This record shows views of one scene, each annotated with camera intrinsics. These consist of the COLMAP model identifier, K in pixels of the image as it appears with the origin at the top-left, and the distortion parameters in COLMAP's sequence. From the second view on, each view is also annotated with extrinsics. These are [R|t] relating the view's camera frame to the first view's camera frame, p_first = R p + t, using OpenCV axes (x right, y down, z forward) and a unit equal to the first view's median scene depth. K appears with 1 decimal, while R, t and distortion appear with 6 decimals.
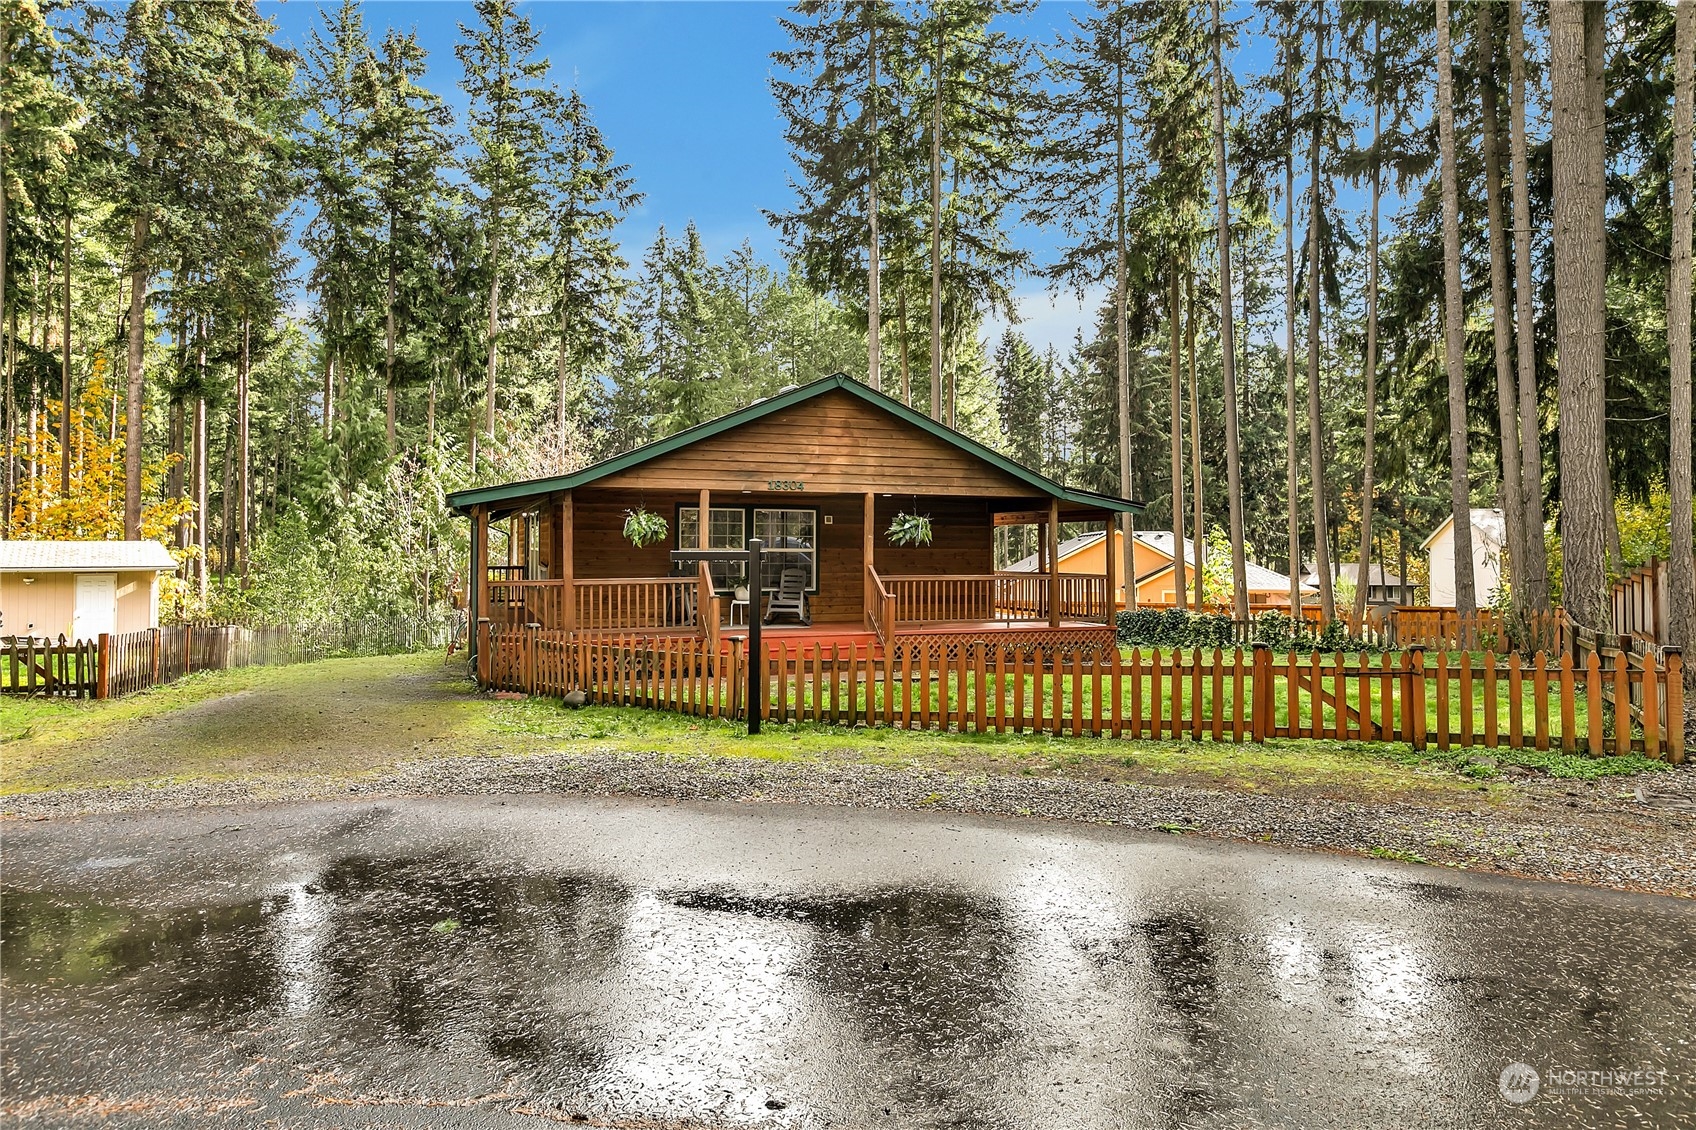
lens RADIAL K [[1049.5, 0, 848.0], [0, 1049.5, 565.0], [0, 0, 1]] dist [-0.003069, -0.000452]
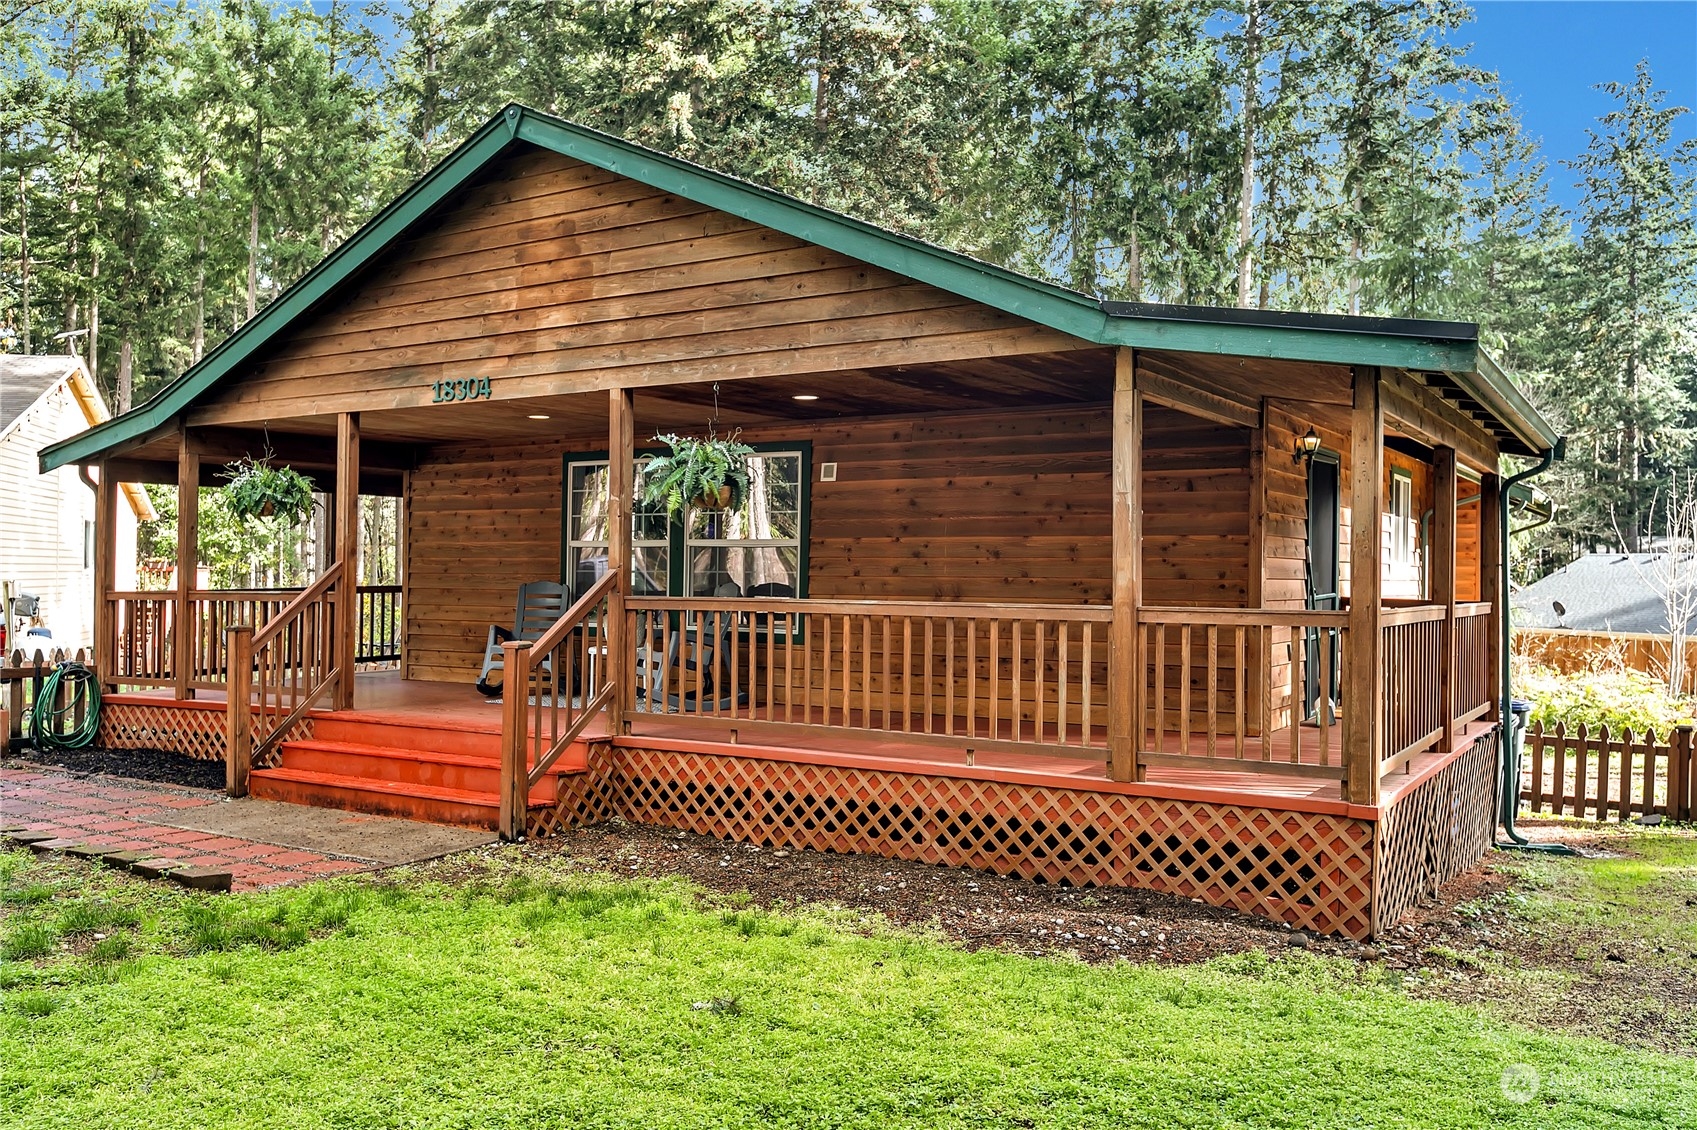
lens RADIAL K [[1346.3, 0, 855.0], [0, 1346.3, 599.4], [0, 0, 1]] dist [0.003136, 0.005478]
pose [[0.619226, 0.016724, -0.785035, 0.381597], [-0.016354, 0.999831, 0.008401, 0.004479], [0.785043, 0.007636, 0.619395, 0.596391]]
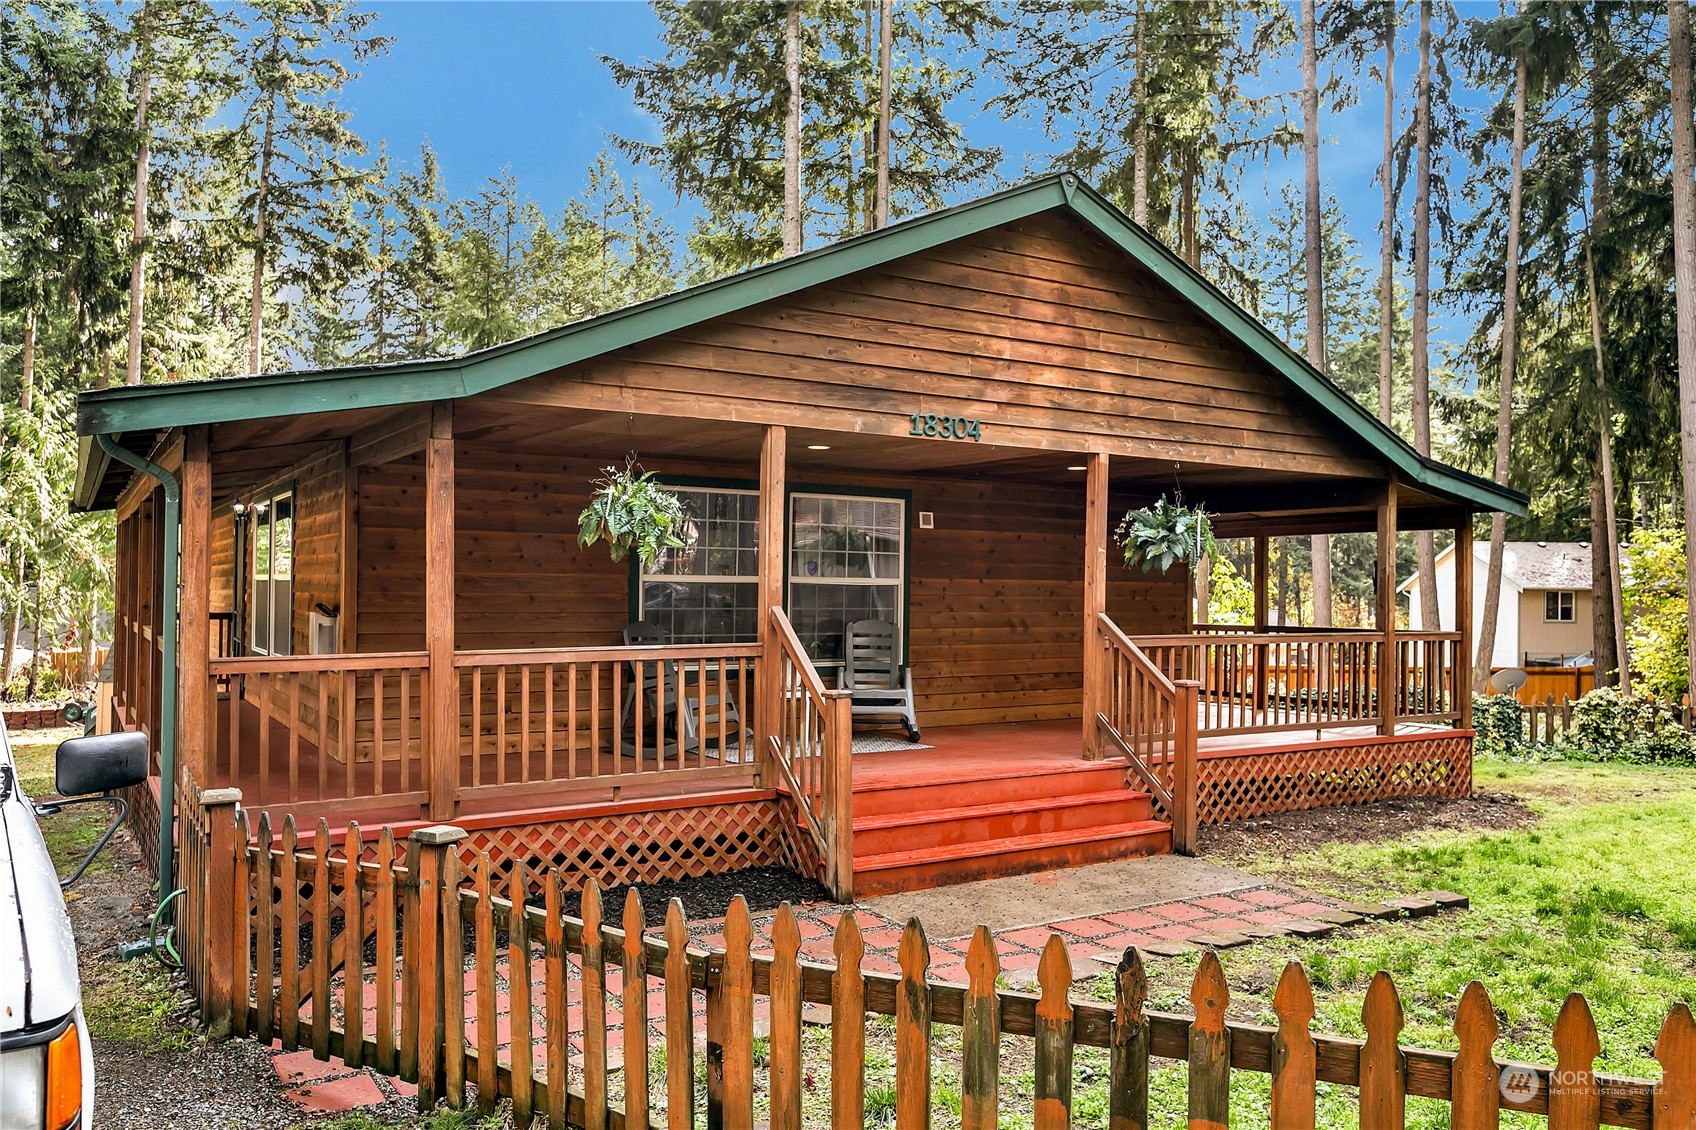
lens RADIAL K [[1256.2, 0, 848.0], [0, 1256.2, 606.4], [0, 0, 1]] dist [-0.004399, -0.002849]
pose [[0.979671, 0.002647, 0.200592, -0.154517], [-0.001953, 0.999991, -0.003657, -0.000496], [-0.200600, 0.003191, 0.979668, 0.388416]]
